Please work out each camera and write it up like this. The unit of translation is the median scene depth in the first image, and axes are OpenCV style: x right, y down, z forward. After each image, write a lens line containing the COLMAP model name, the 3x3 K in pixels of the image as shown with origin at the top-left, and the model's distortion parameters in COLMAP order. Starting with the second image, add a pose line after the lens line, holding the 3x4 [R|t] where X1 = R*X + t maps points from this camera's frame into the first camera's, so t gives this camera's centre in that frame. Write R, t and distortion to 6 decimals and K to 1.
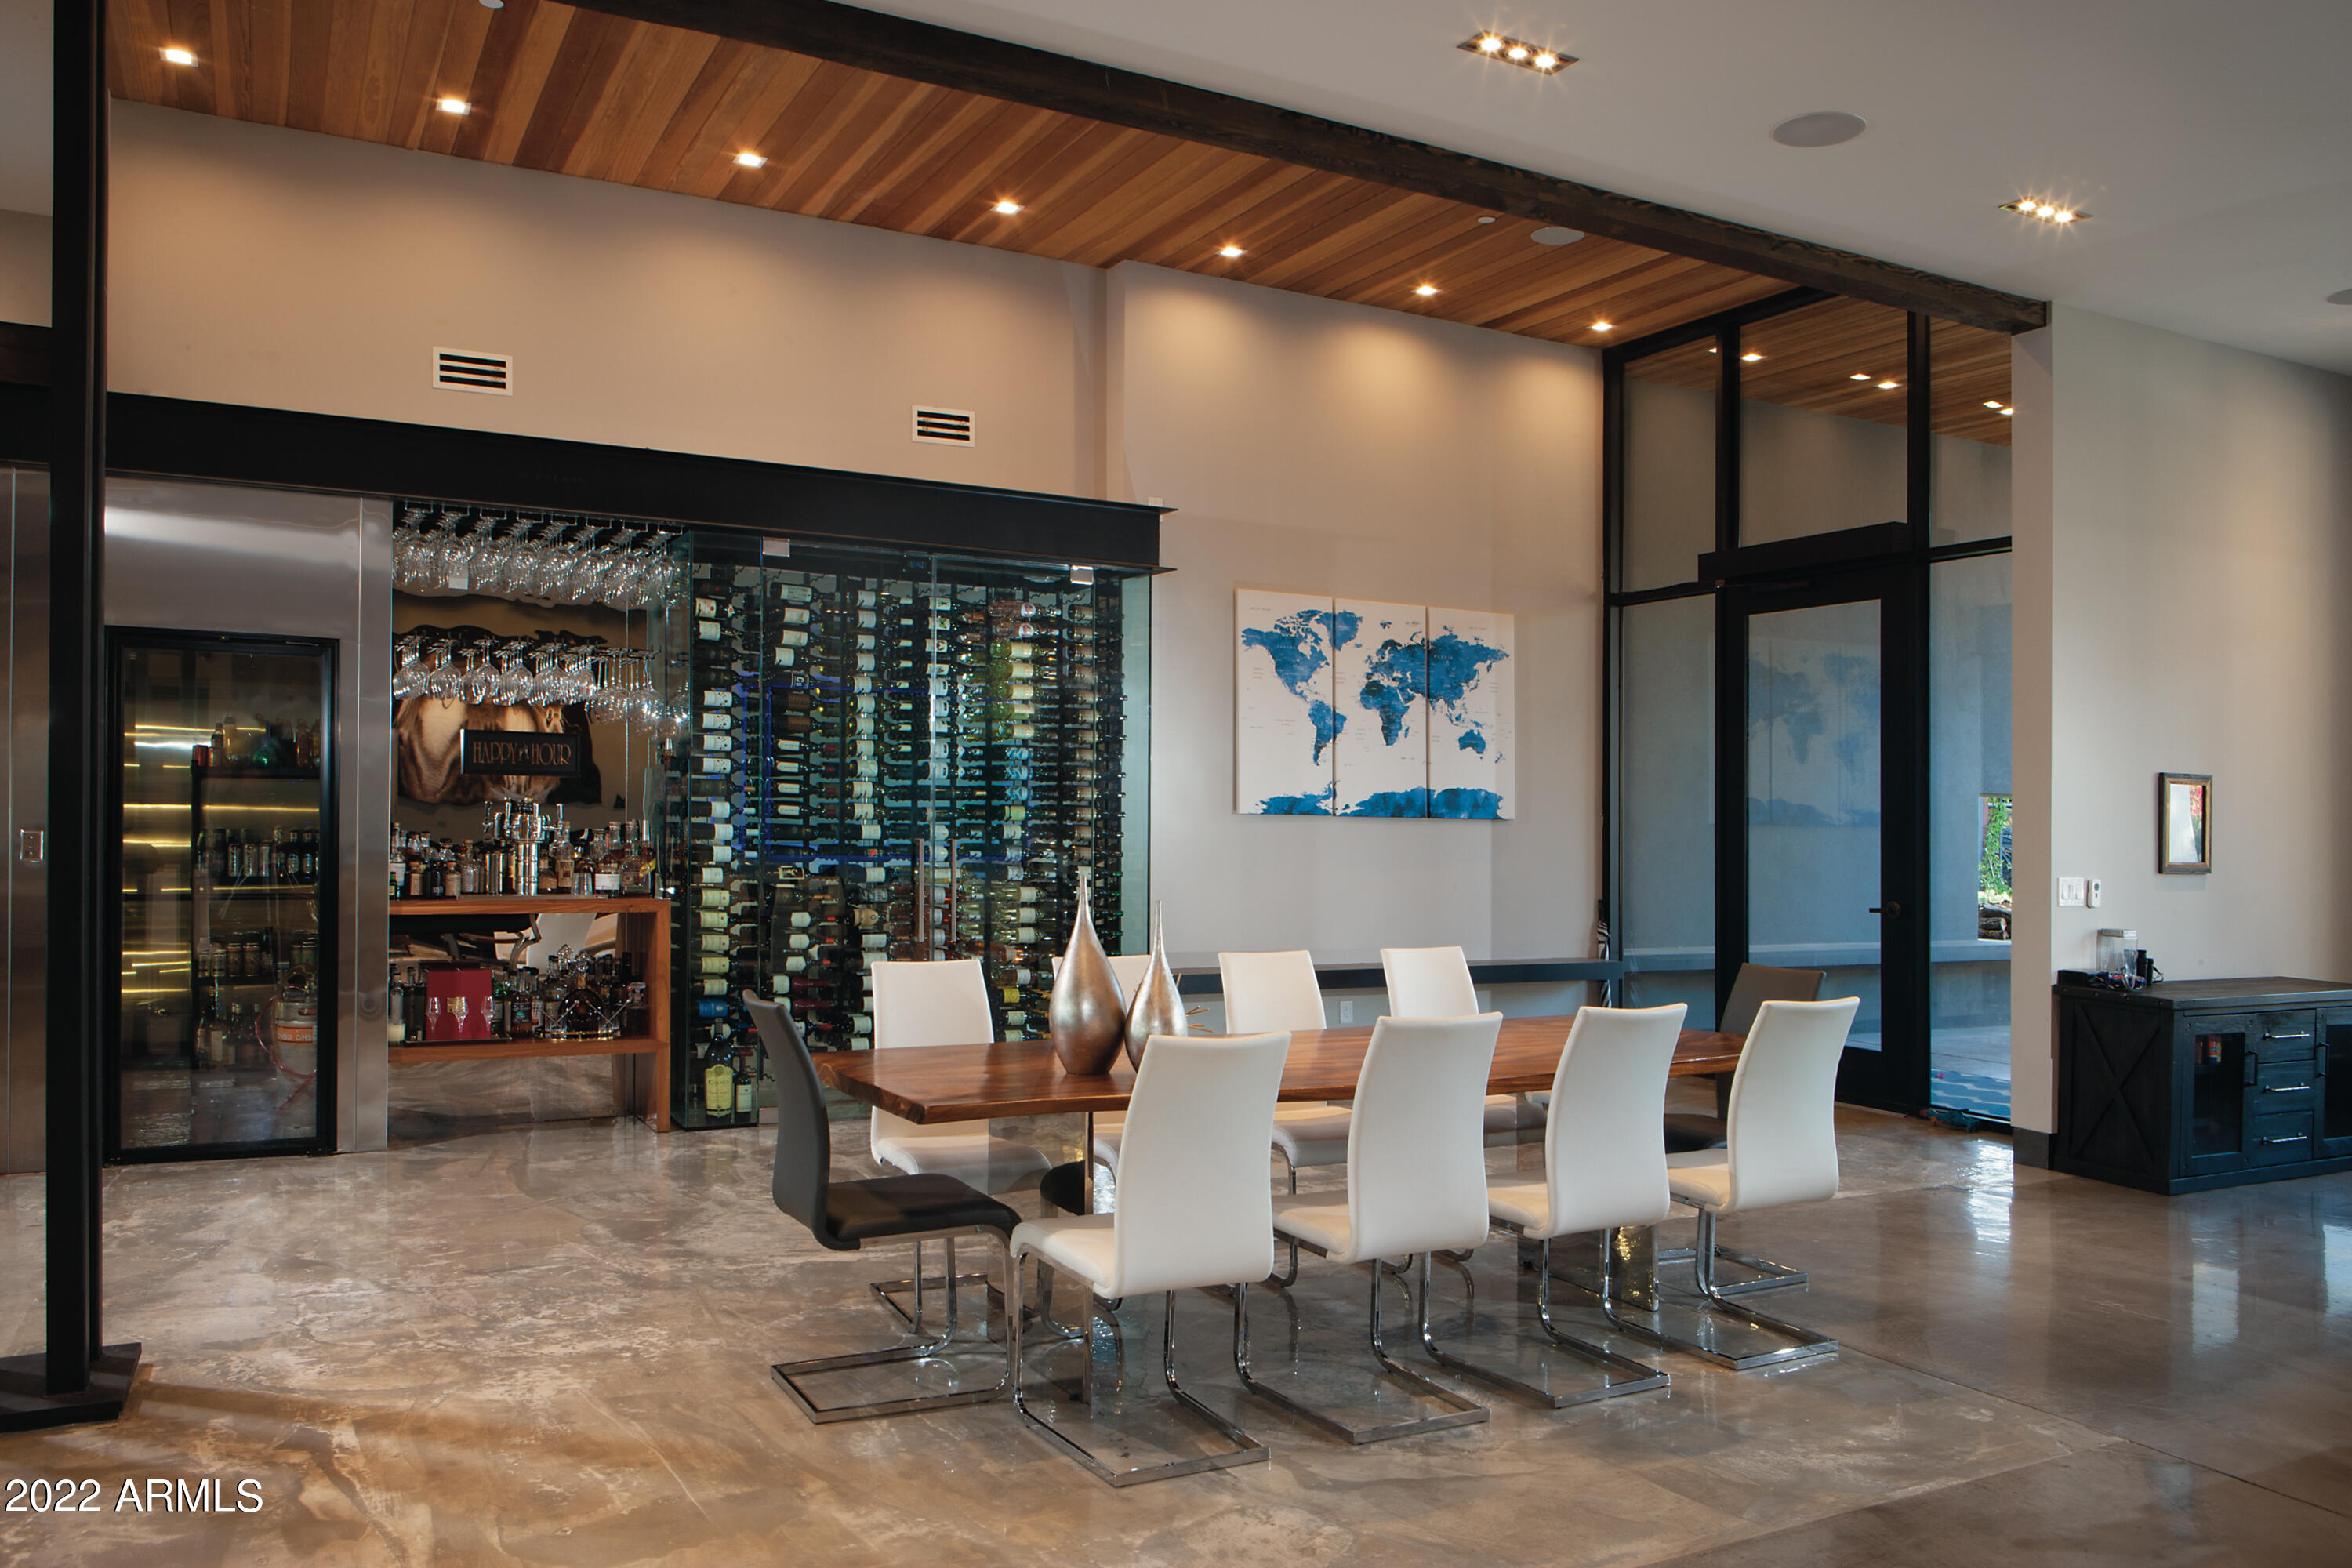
lens RADIAL K [[1796.5, 0, 1180.9], [0, 1796.5, 795.4], [0, 0, 1]] dist [0.004533, 0.031787]
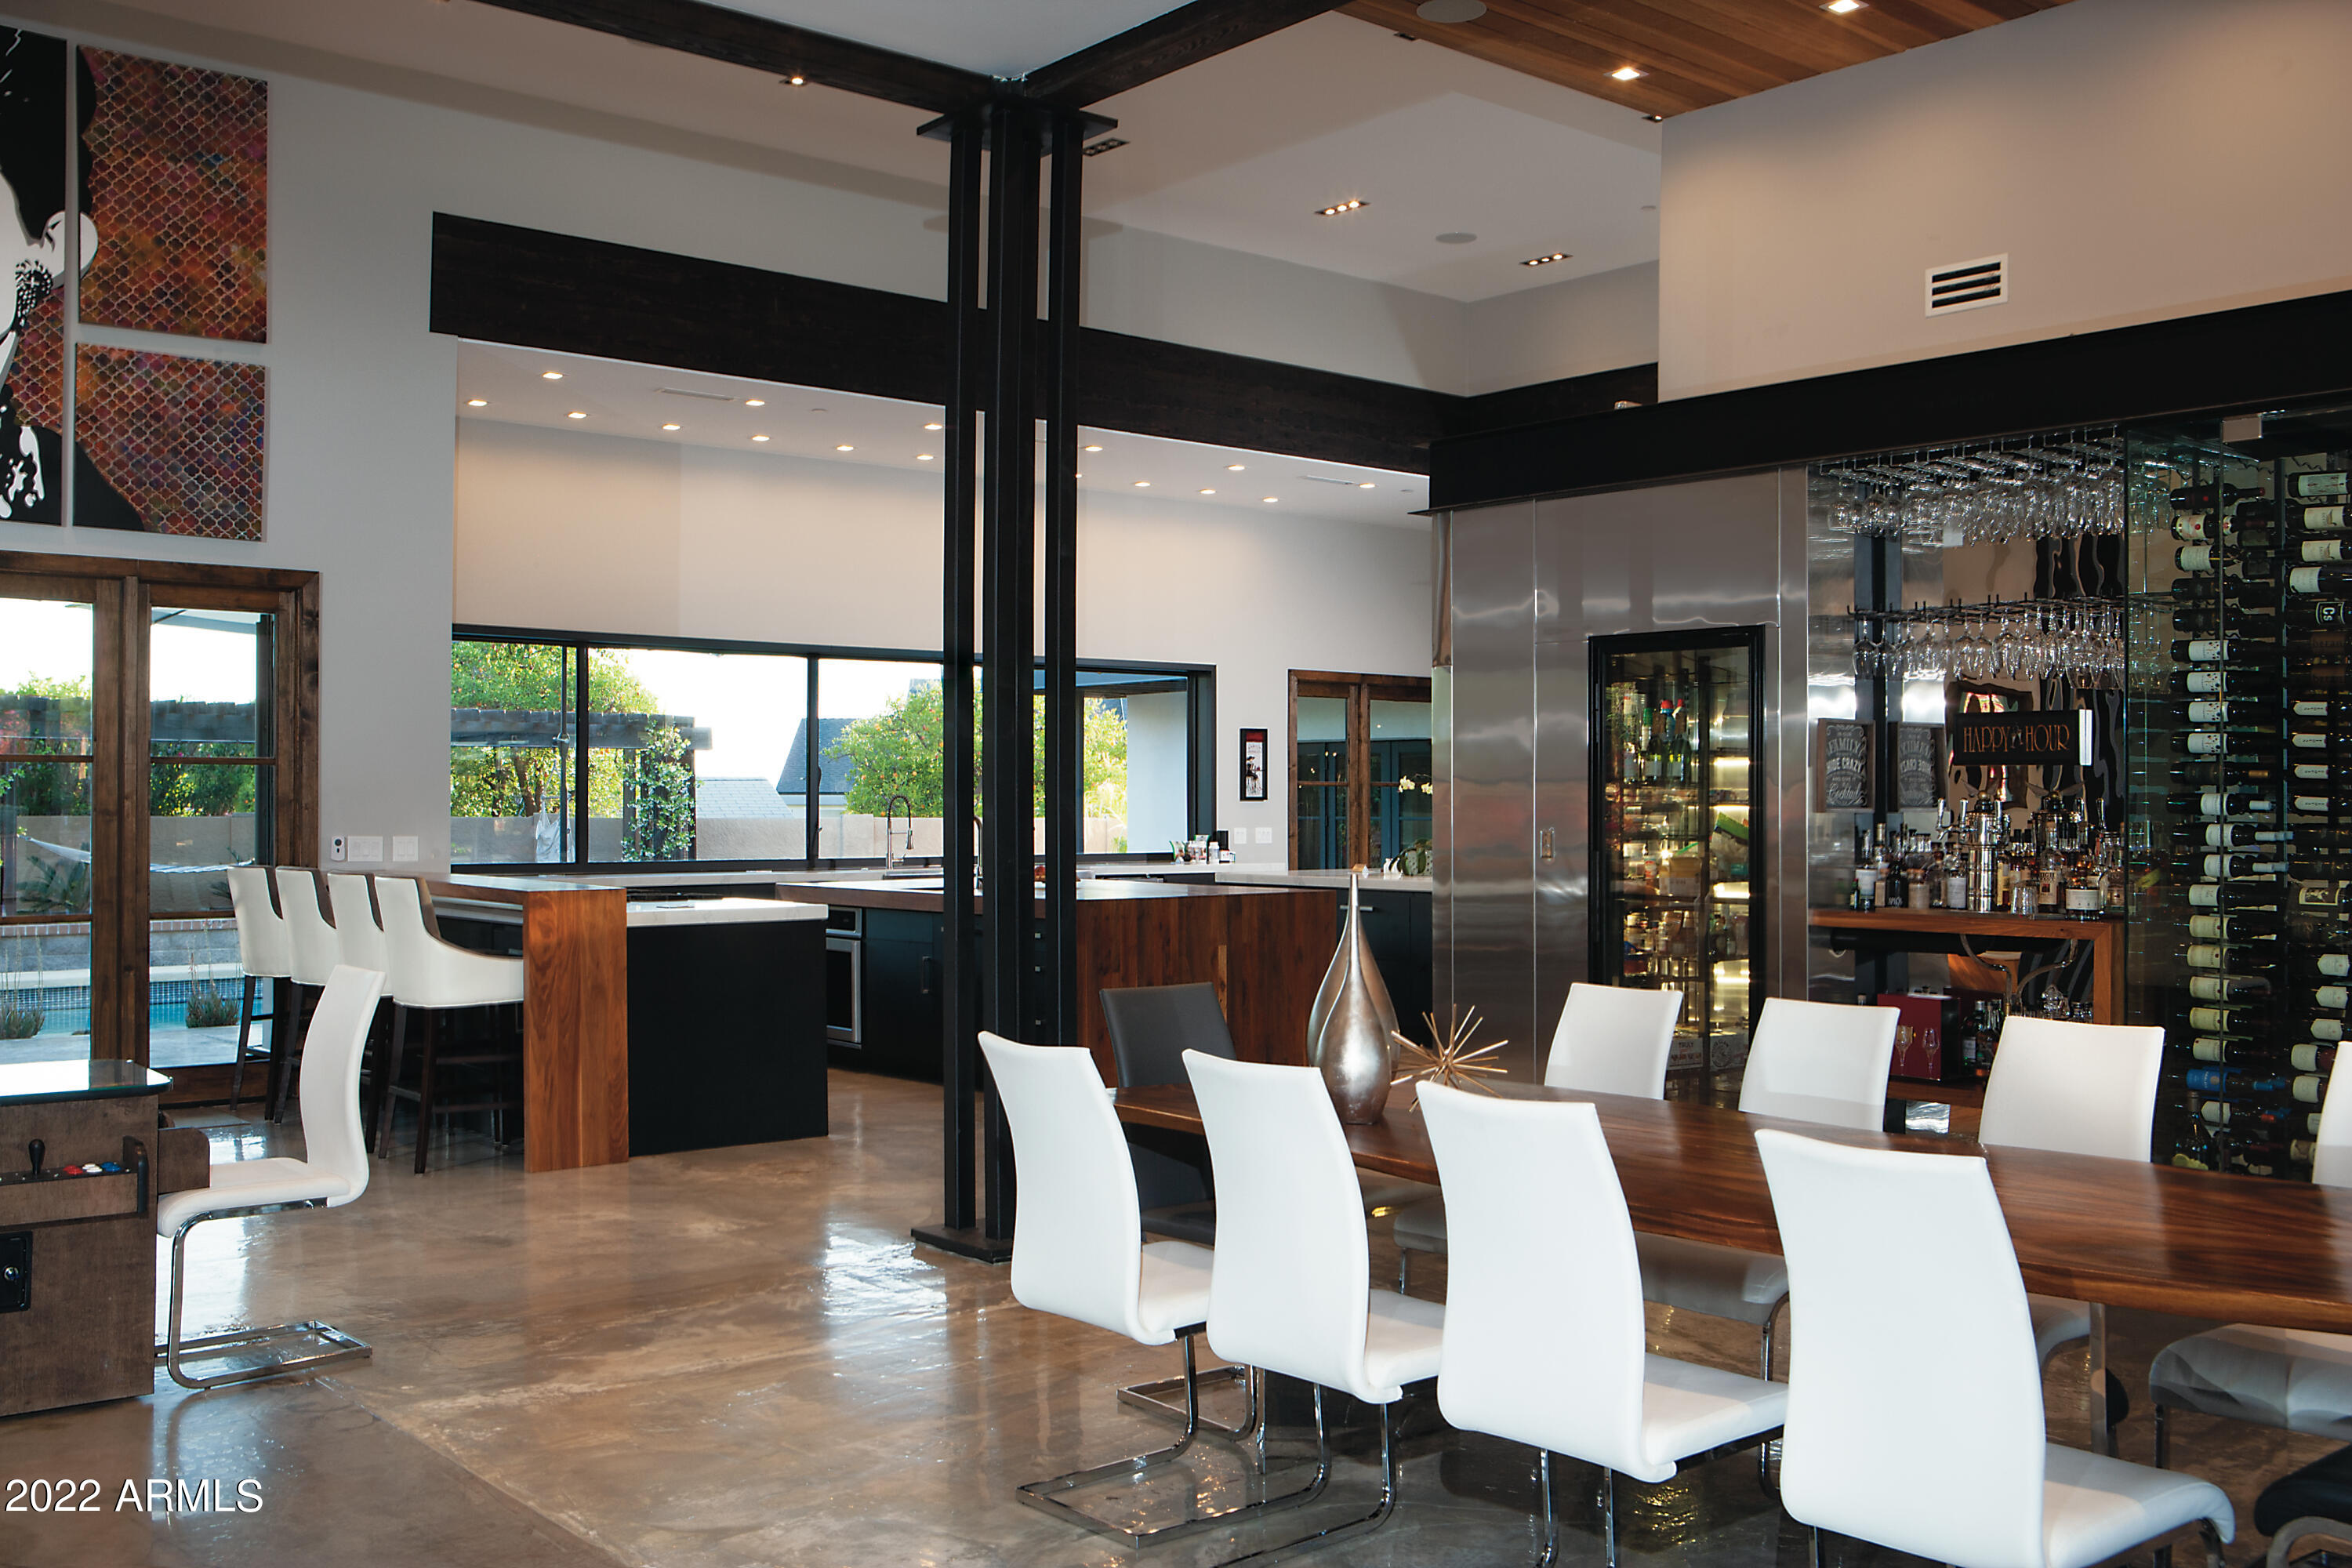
lens RADIAL K [[2226.4, 0, 1179.3], [0, 2226.4, 786.6], [0, 0, 1]] dist [-0.000378, 0.000000]
pose [[0.218300, -0.017598, -0.975723, 0.522333], [0.014863, 0.999781, -0.014707, 0.007979], [0.975768, -0.011292, 0.218514, 0.400972]]
